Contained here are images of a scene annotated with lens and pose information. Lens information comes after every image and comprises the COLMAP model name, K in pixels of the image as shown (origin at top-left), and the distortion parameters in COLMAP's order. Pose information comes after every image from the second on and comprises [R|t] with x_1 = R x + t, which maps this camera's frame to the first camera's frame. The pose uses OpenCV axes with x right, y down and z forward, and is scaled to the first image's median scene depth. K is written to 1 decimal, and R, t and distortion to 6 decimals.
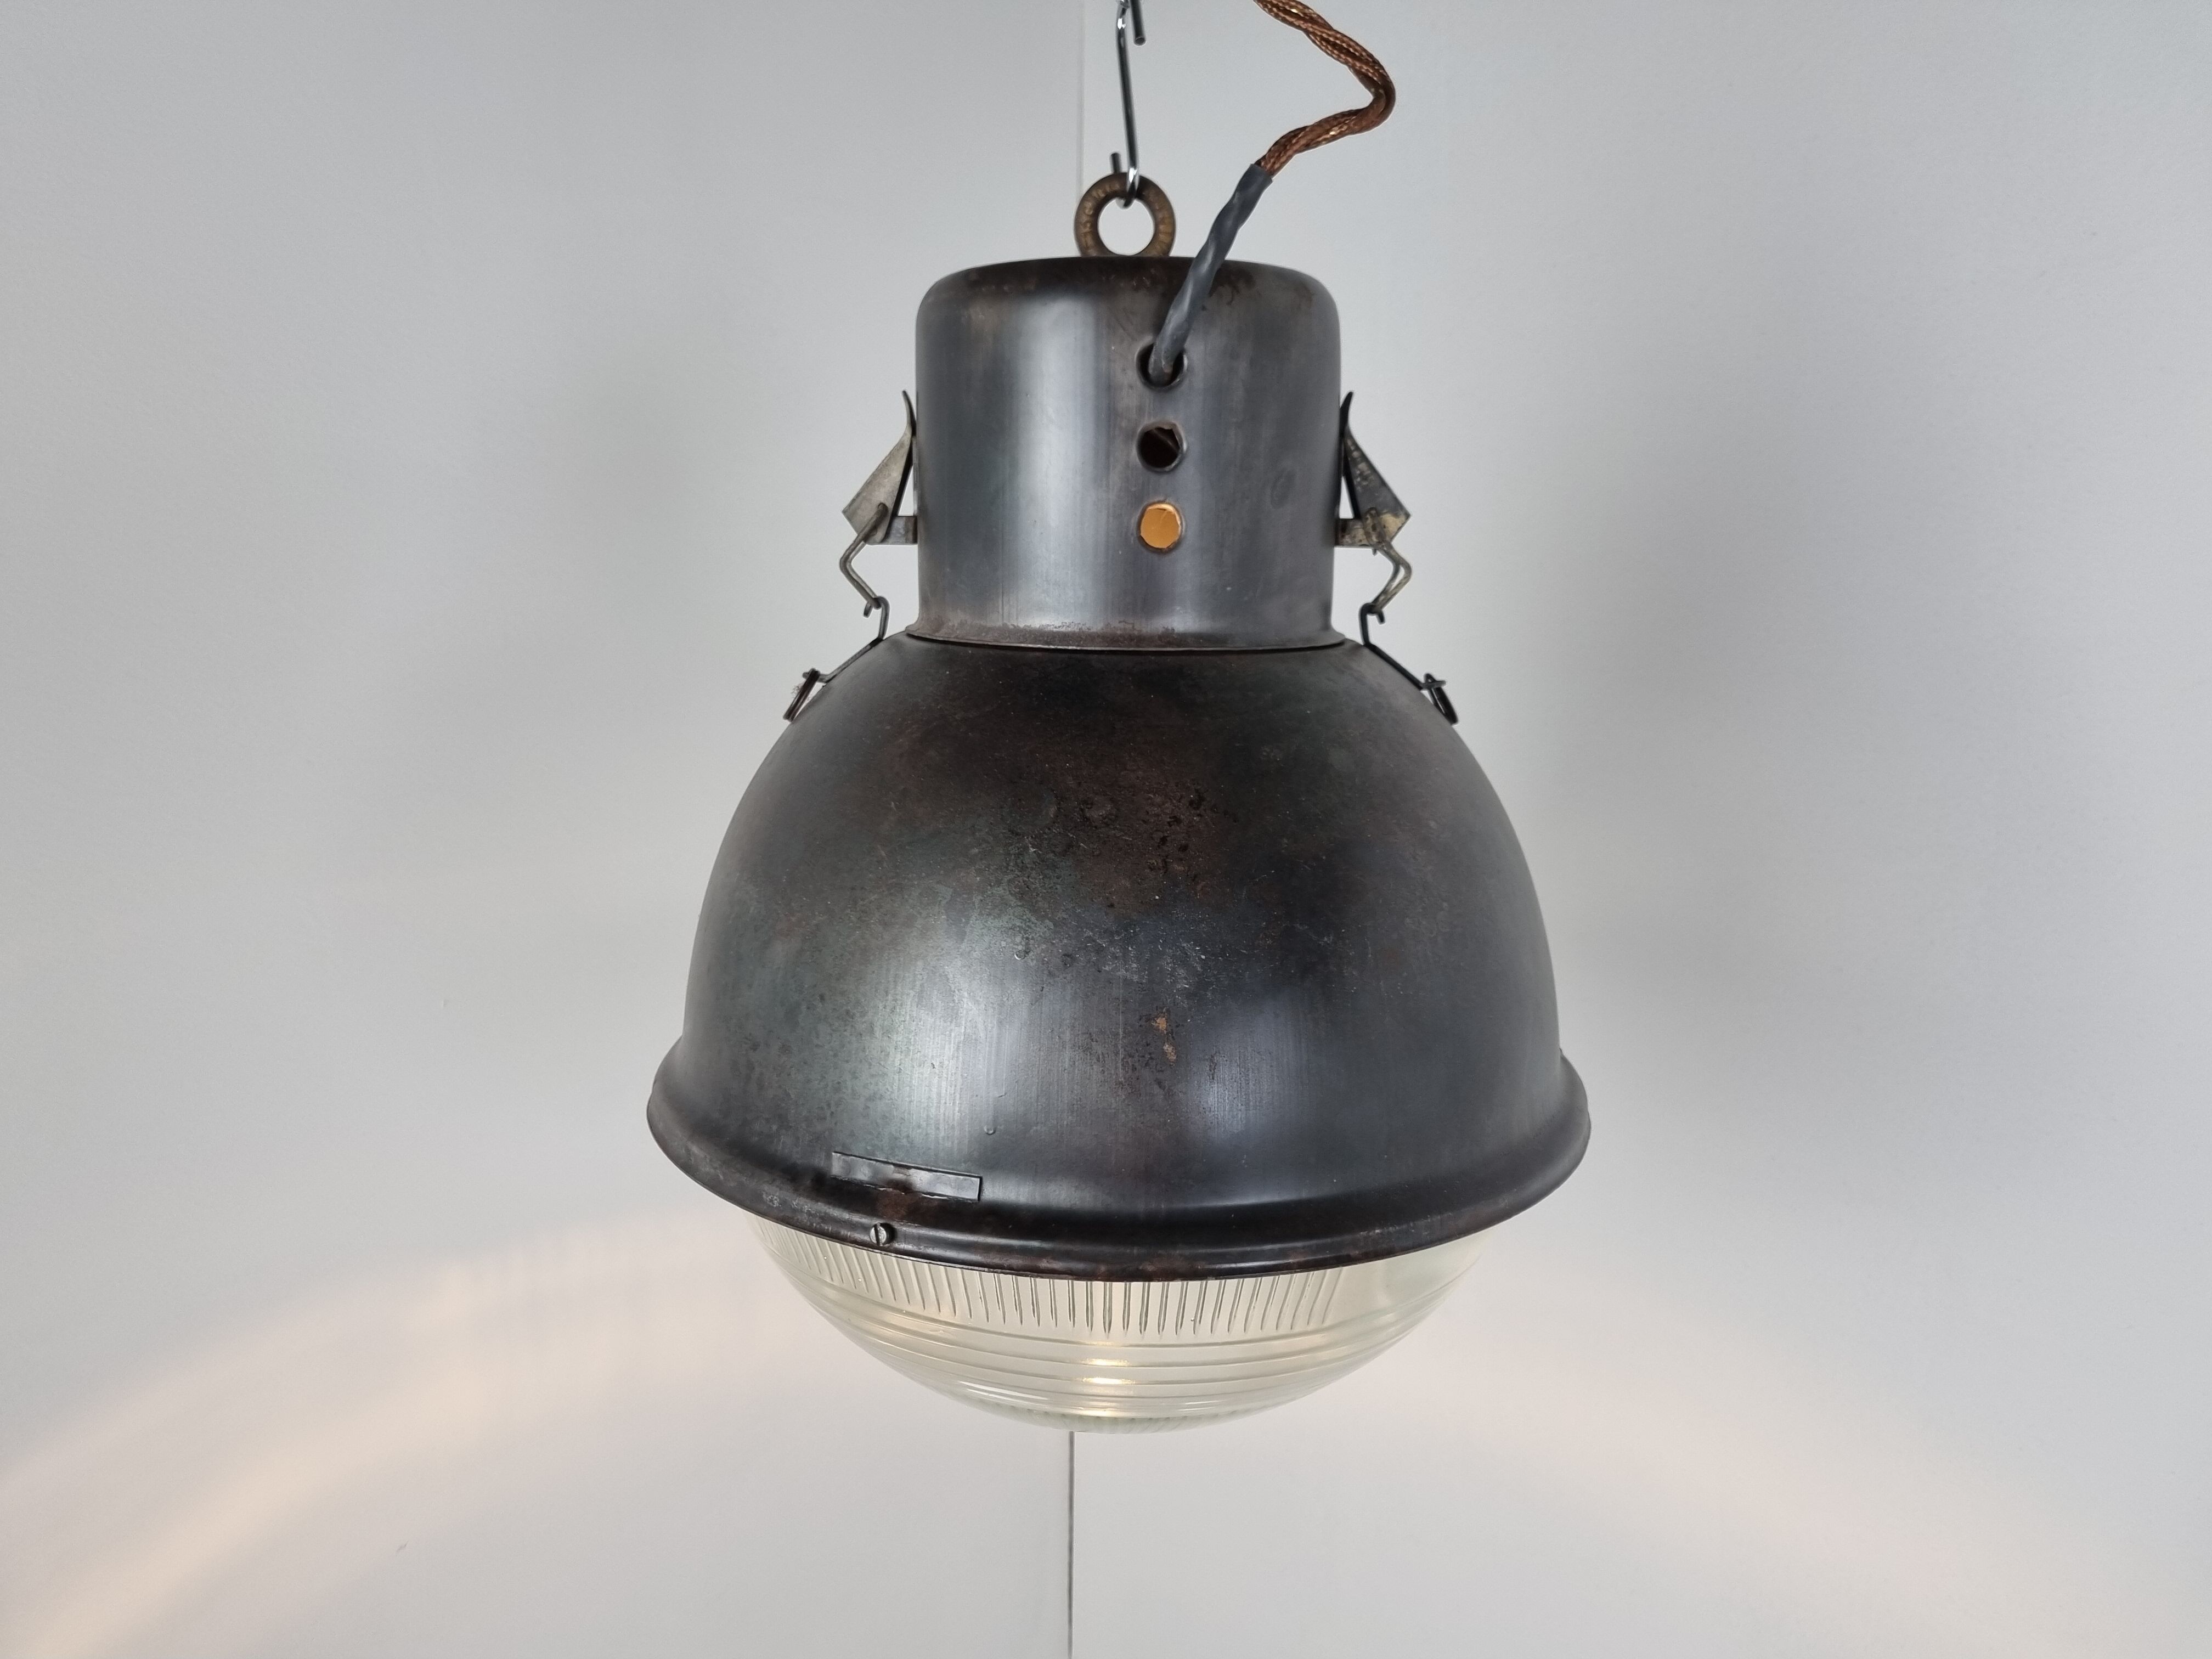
lens RADIAL K [[1741.1, 0, 1081.8], [0, 1741.1, 864.3], [0, 0, 1]] dist [0.023679, -0.004240]
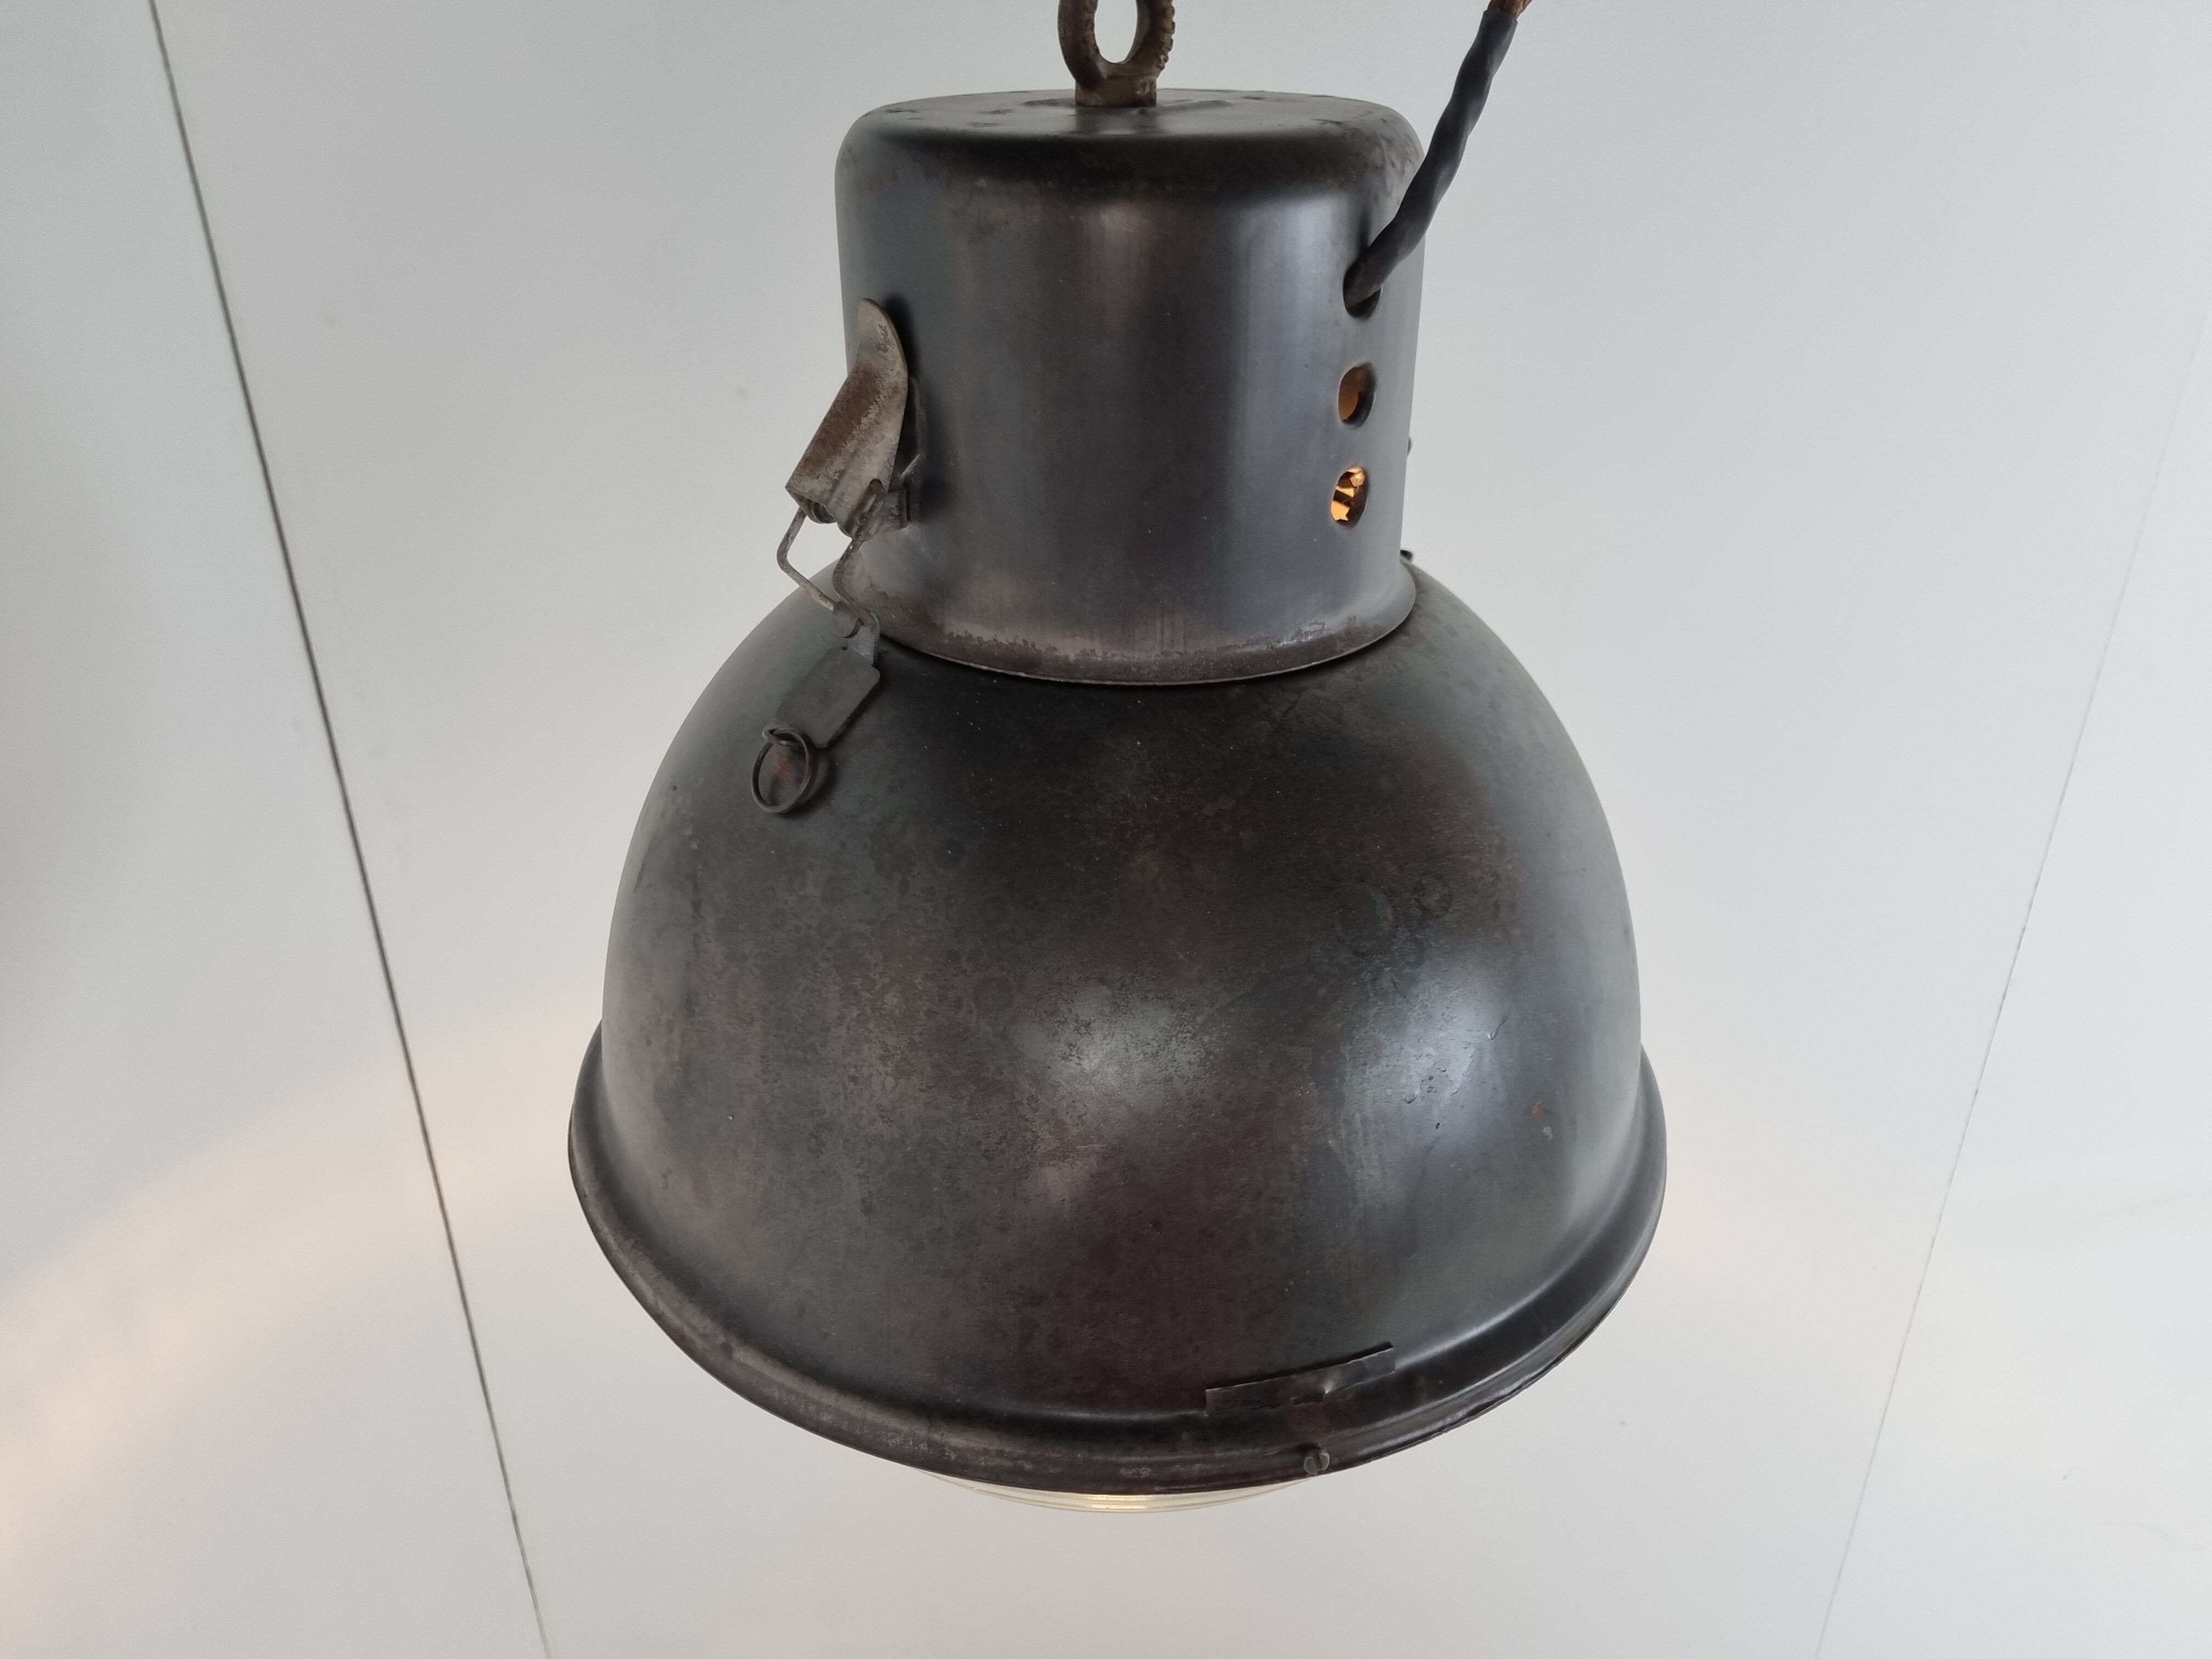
lens RADIAL K [[1674.3, 0, 1130.7], [0, 1674.3, 854.5], [0, 0, 1]] dist [0.006986, 0.000289]
pose [[0.761477, -0.313210, 0.567497, -0.485930], [0.123367, 0.929534, 0.347488, -0.306287], [-0.636344, -0.194594, 0.746458, 0.458432]]
